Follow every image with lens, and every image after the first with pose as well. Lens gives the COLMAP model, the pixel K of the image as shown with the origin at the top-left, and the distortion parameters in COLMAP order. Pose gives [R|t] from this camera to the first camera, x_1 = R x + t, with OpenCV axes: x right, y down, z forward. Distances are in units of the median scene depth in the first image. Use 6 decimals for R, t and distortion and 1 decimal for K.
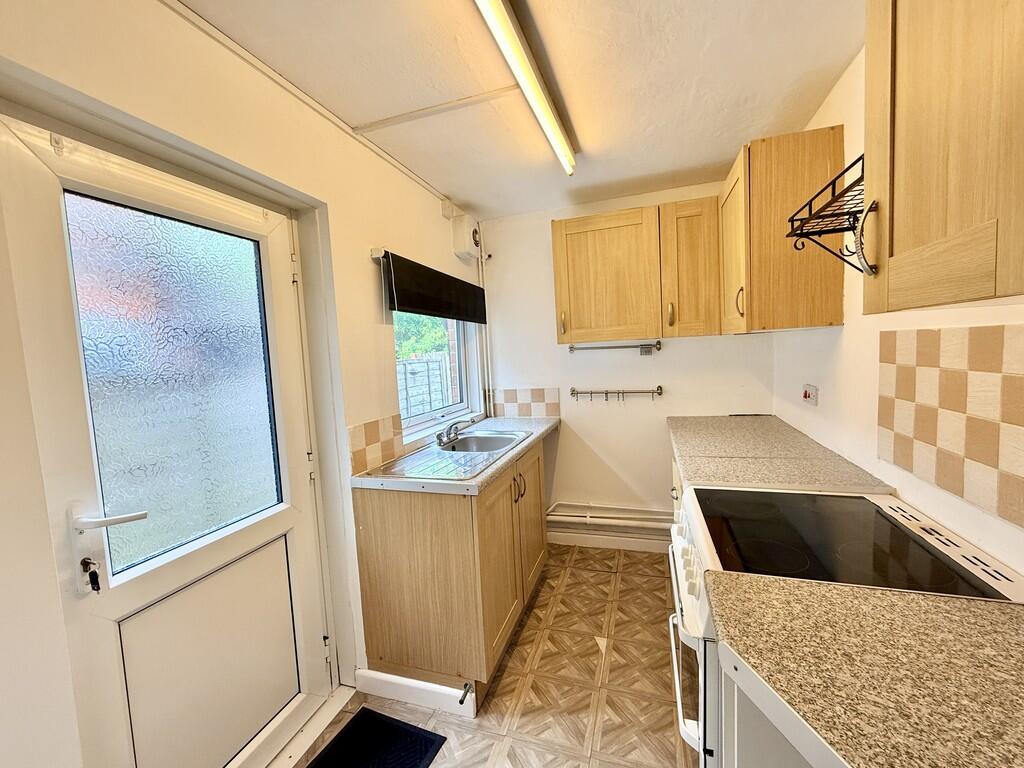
lens RADIAL K [[409.5, 0, 516.0], [0, 409.5, 386.7], [0, 0, 1]] dist [0.003722, 0.000609]
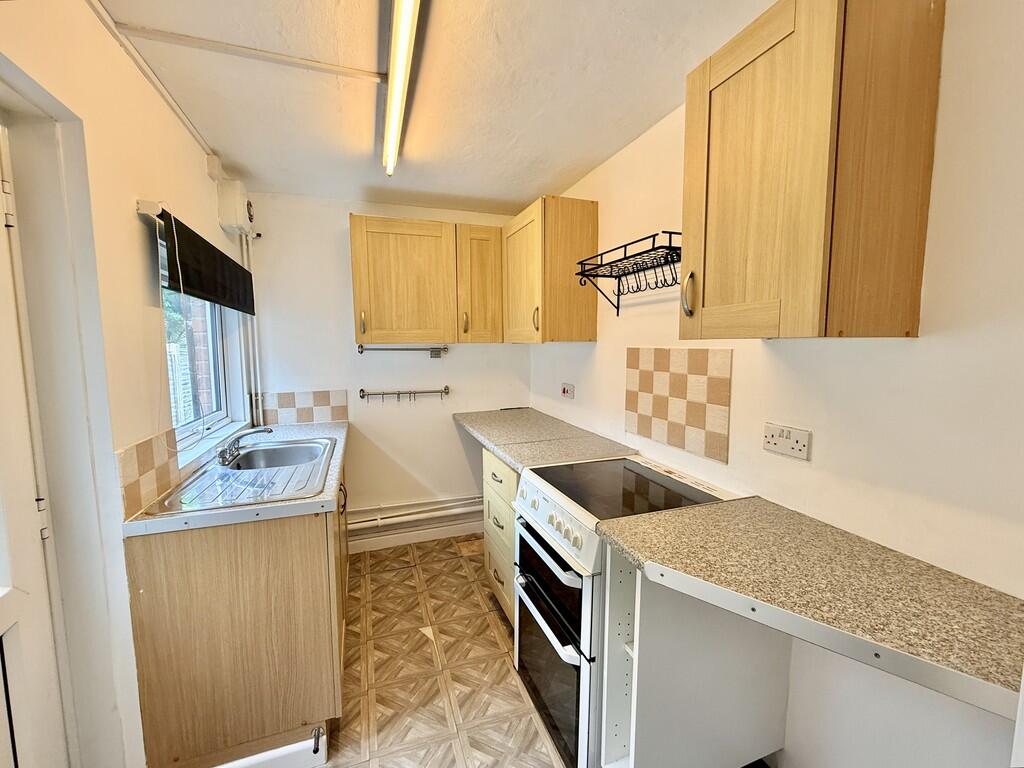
lens RADIAL K [[409.5, 0, 491.3], [0, 409.5, 386.7], [0, 0, 1]] dist [0.003722, 0.000609]
pose [[0.805357, -0.016063, 0.592572, -0.286271], [0.016452, 0.999853, 0.004743, -0.004151], [-0.592561, 0.005930, 0.805504, 0.058501]]
